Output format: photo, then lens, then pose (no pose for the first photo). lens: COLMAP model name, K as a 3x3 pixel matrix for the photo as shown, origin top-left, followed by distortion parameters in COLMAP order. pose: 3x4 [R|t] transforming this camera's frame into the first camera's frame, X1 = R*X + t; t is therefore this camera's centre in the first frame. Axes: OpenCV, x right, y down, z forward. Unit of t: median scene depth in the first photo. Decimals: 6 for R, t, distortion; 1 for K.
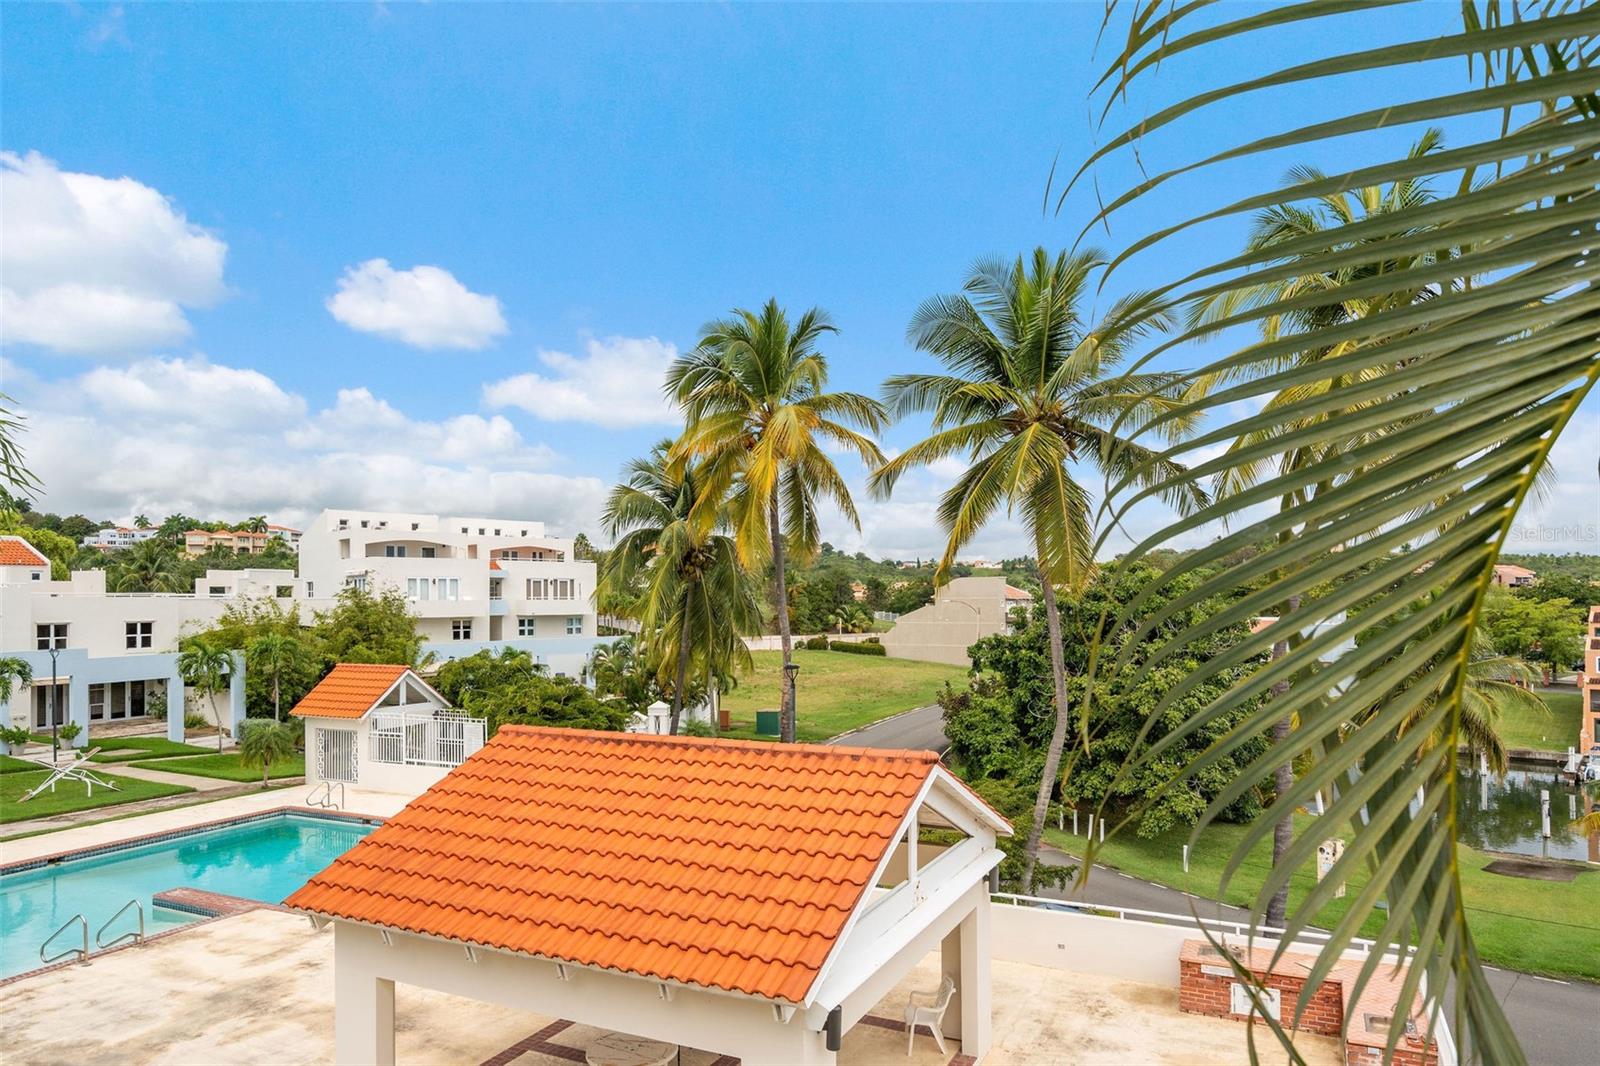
lens RADIAL K [[1008.0, 0, 800.9], [0, 1008.0, 606.0], [0, 0, 1]] dist [0.003851, -0.000574]
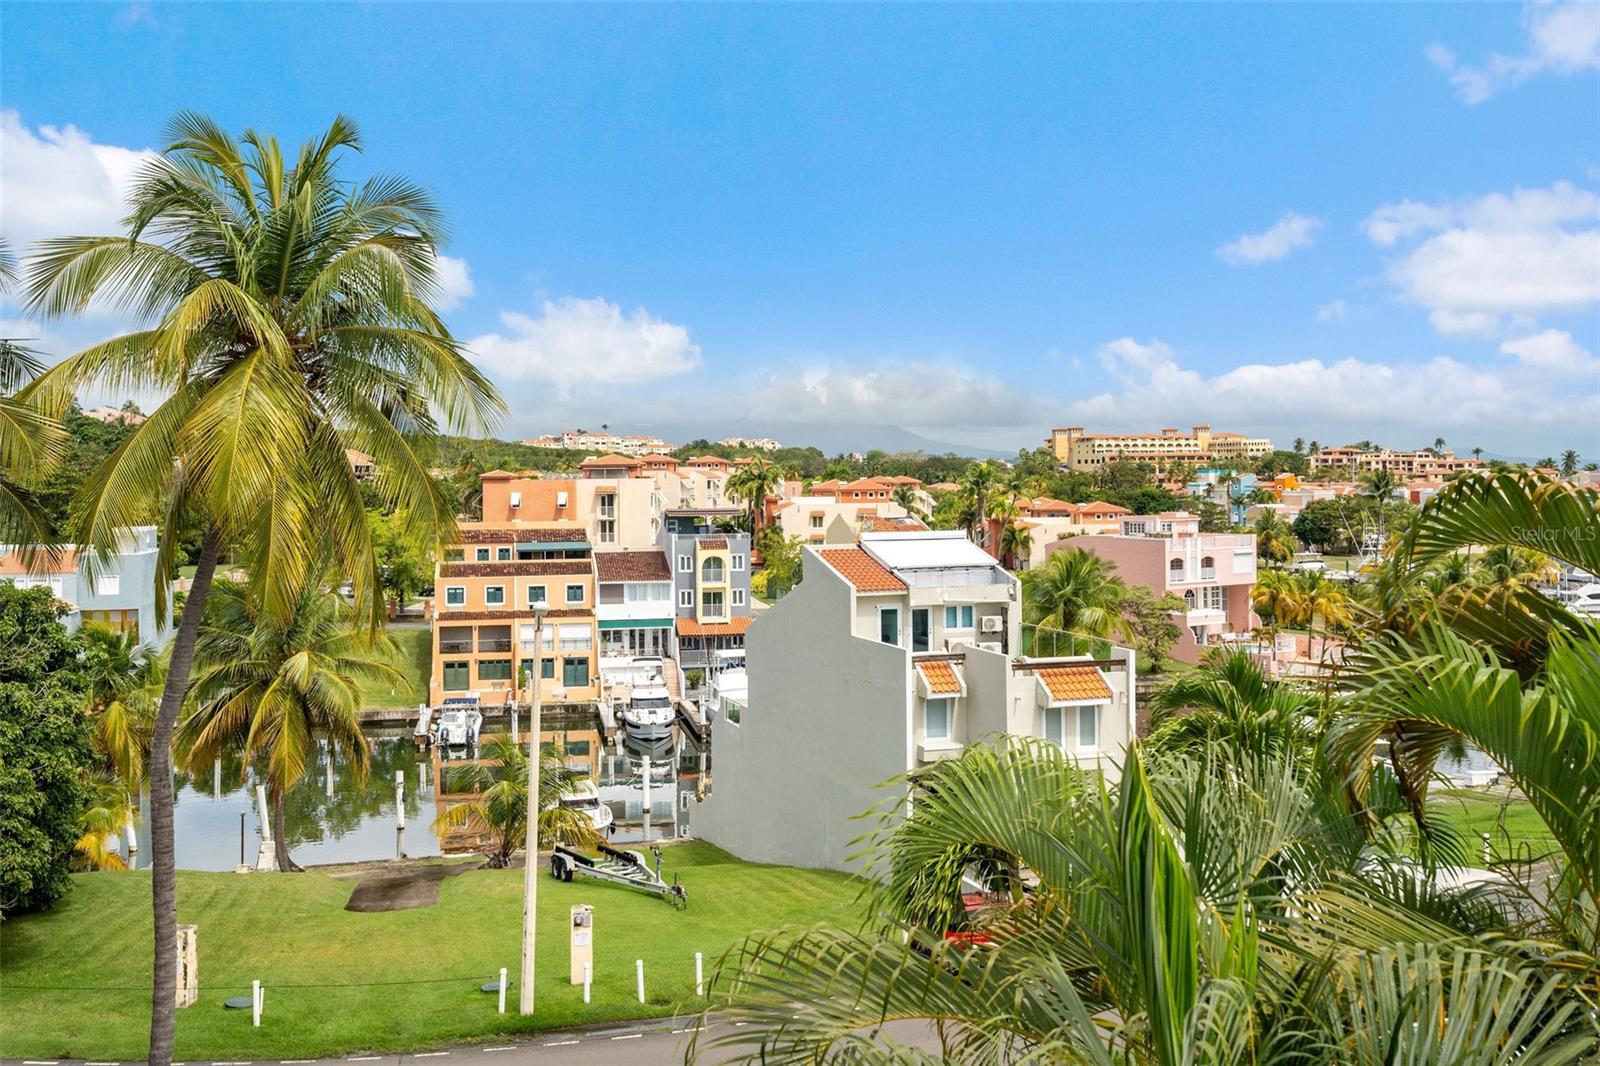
lens RADIAL K [[1572.3, 0, 790.1], [0, 1572.3, 471.8], [0, 0, 1]] dist [0.016215, 0.000000]
pose [[0.630078, 0.007209, 0.776499, -0.059301], [0.002172, 0.999937, -0.011046, -0.060950], [-0.776529, 0.008647, 0.630022, -0.043298]]
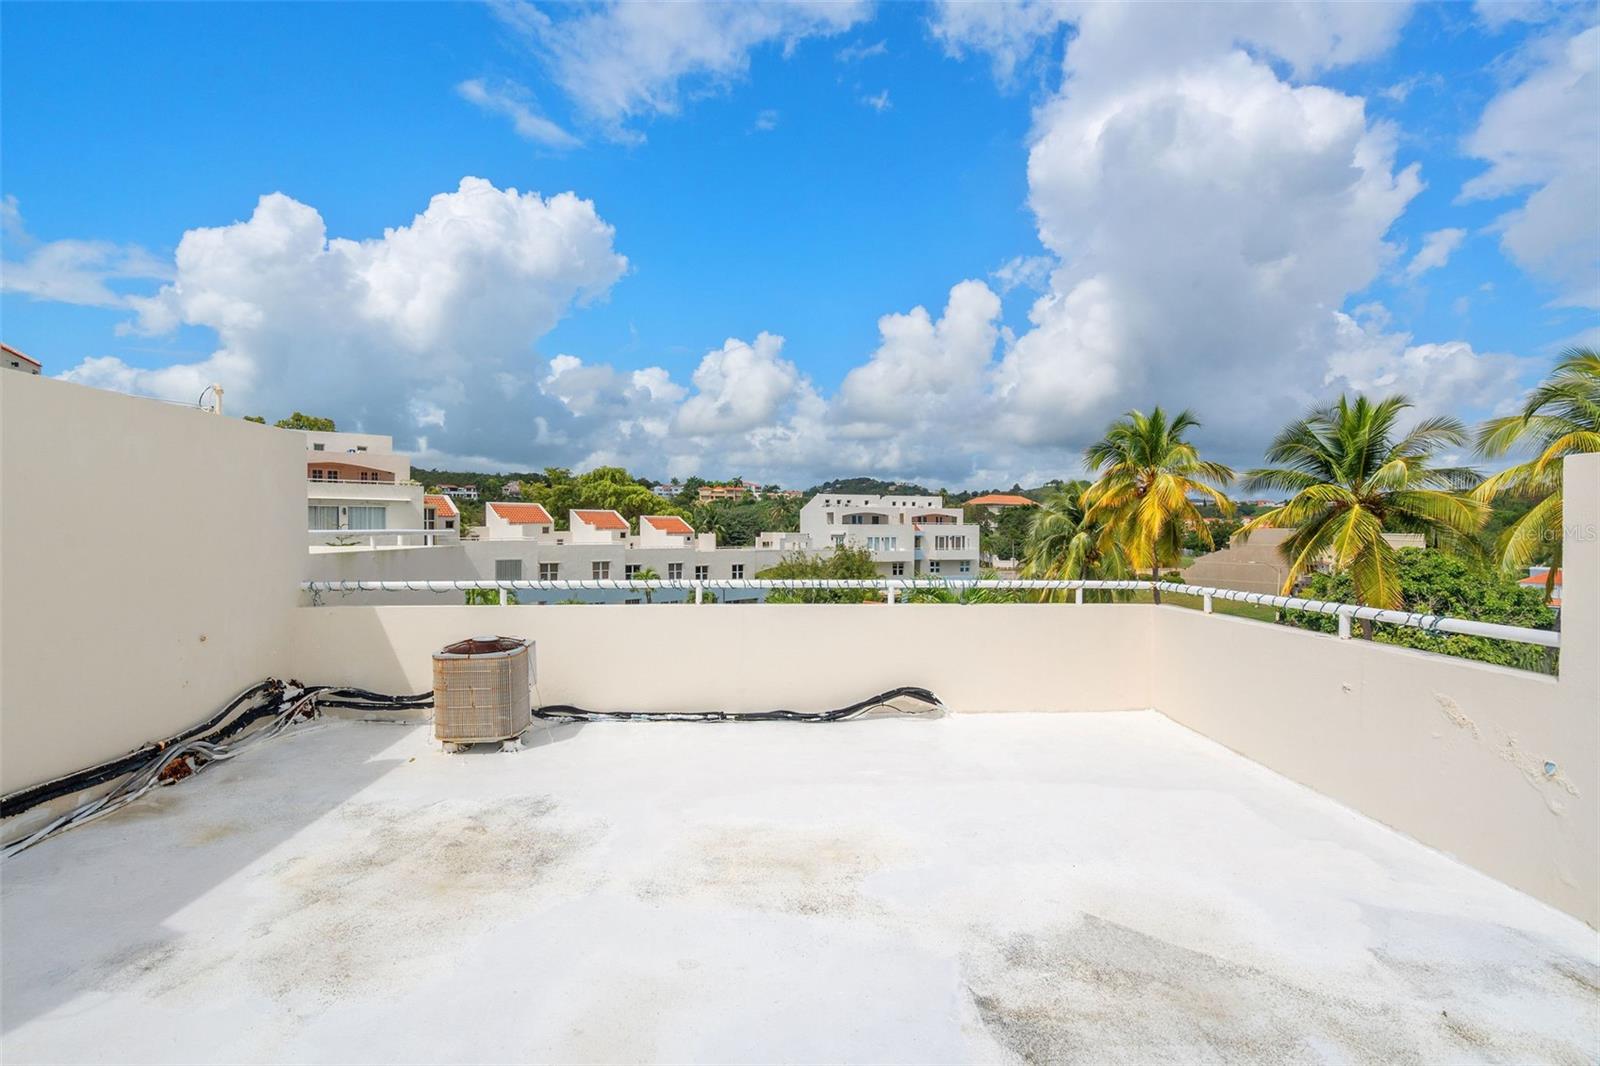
lens RADIAL K [[719.5, 0, 787.9], [0, 719.5, 536.0], [0, 0, 1]] dist [-0.000310, -0.000079]
pose [[0.919154, 0.014187, -0.393642, -0.069728], [-0.010763, 0.999883, 0.010906, -0.060827], [0.393751, -0.005788, 0.919199, -0.195659]]
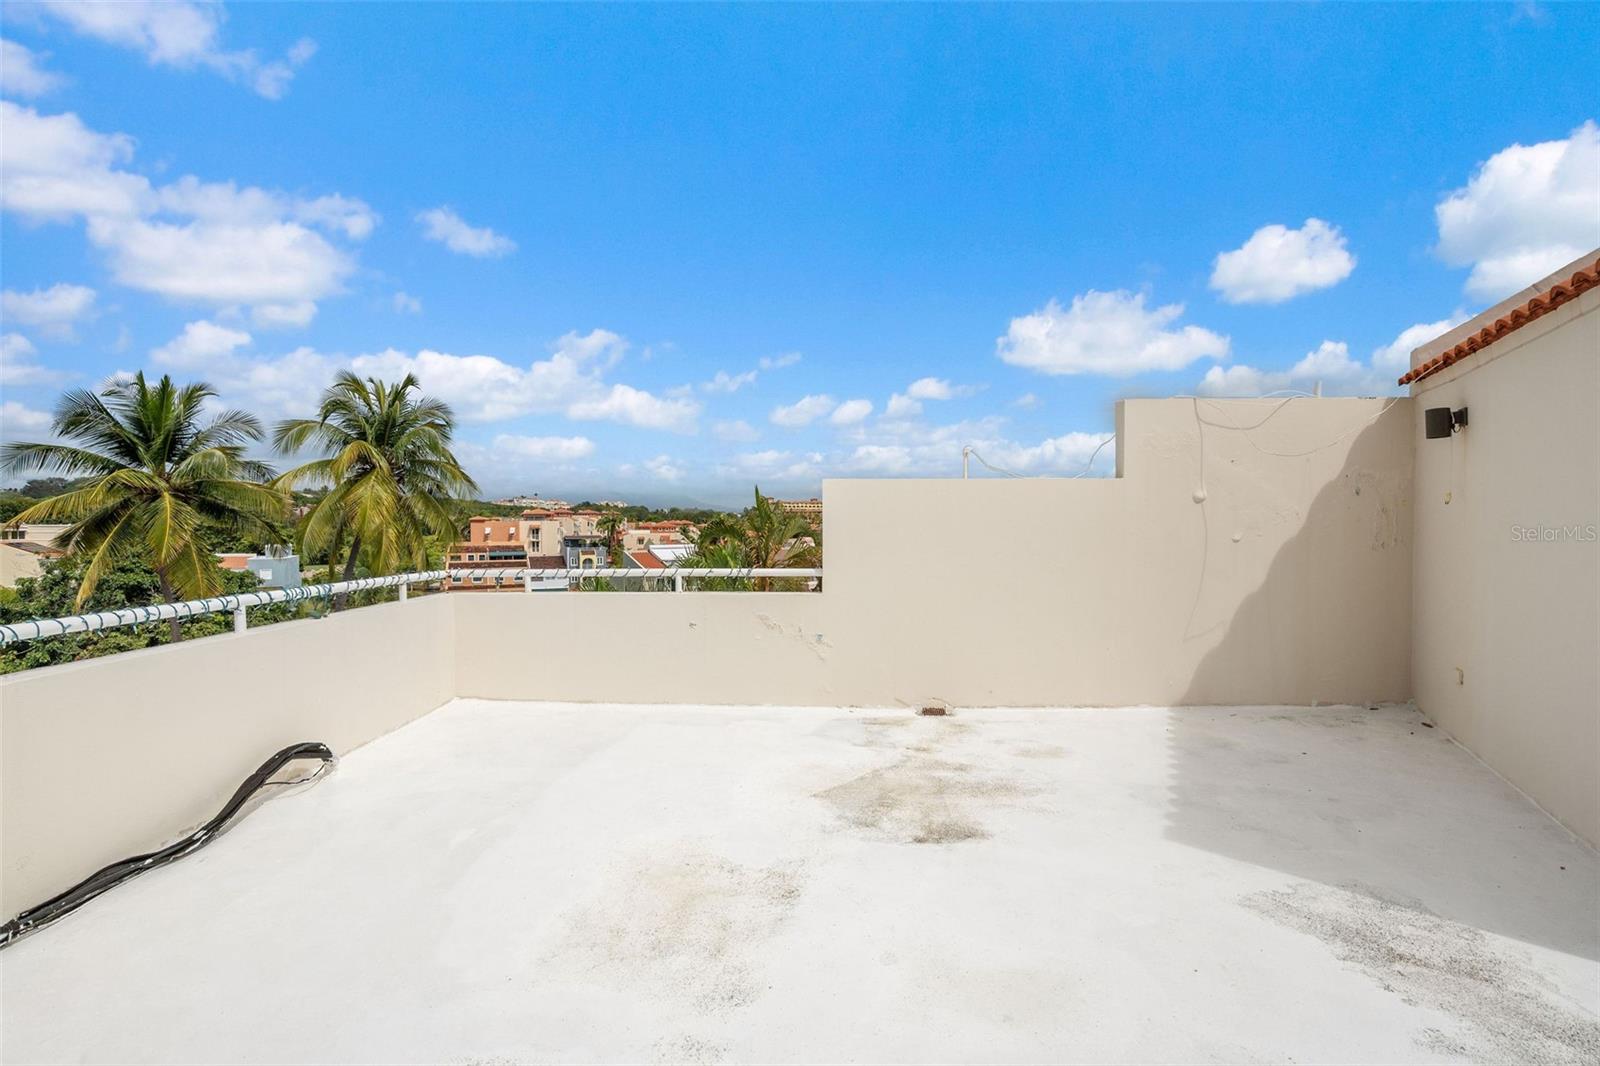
lens RADIAL K [[762.8, 0, 793.6], [0, 762.8, 536.6], [0, 0, 1]] dist [0.000843, 0.000461]
pose [[0.456339, -0.011518, 0.889732, -0.162196], [-0.000352, 0.999914, 0.013124, -0.059532], [-0.889806, -0.006302, 0.456295, -0.164093]]
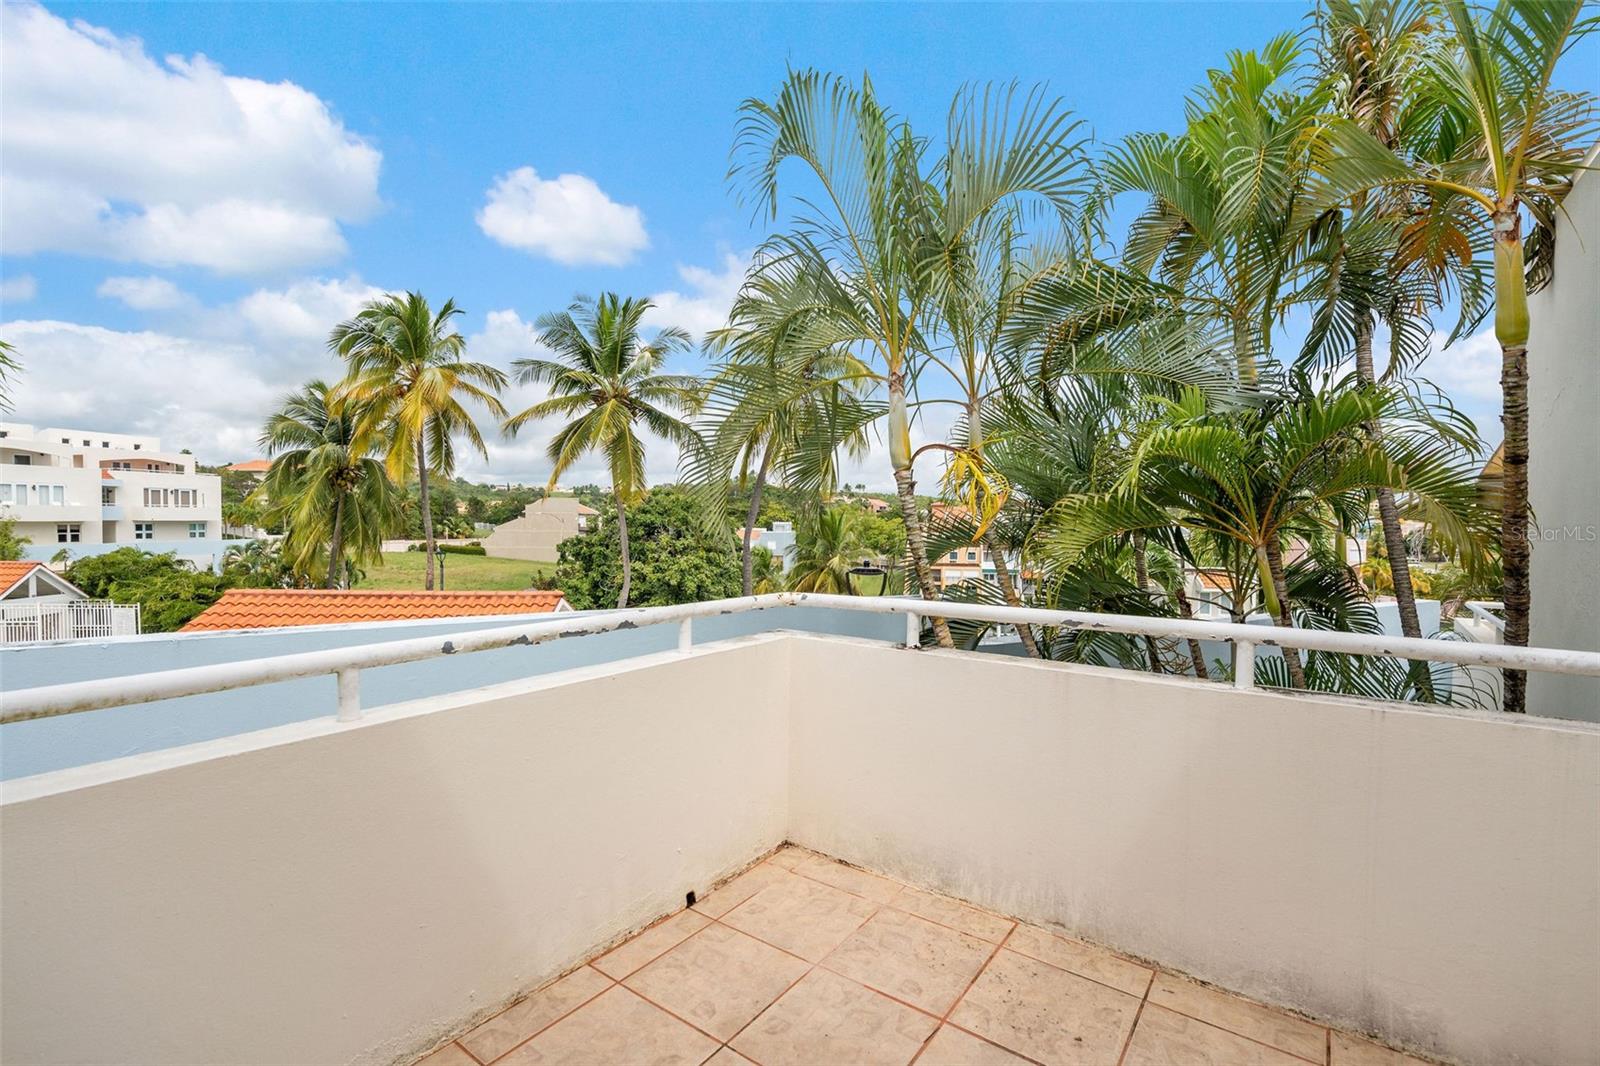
lens RADIAL K [[719.5, 0, 792.0], [0, 719.5, 538.9], [0, 0, 1]] dist [-0.000310, -0.000079]
pose [[0.880664, -0.001127, 0.473740, -0.027775], [-0.010714, 0.999694, 0.022297, 0.006470], [-0.473620, -0.024712, 0.880383, -0.072137]]
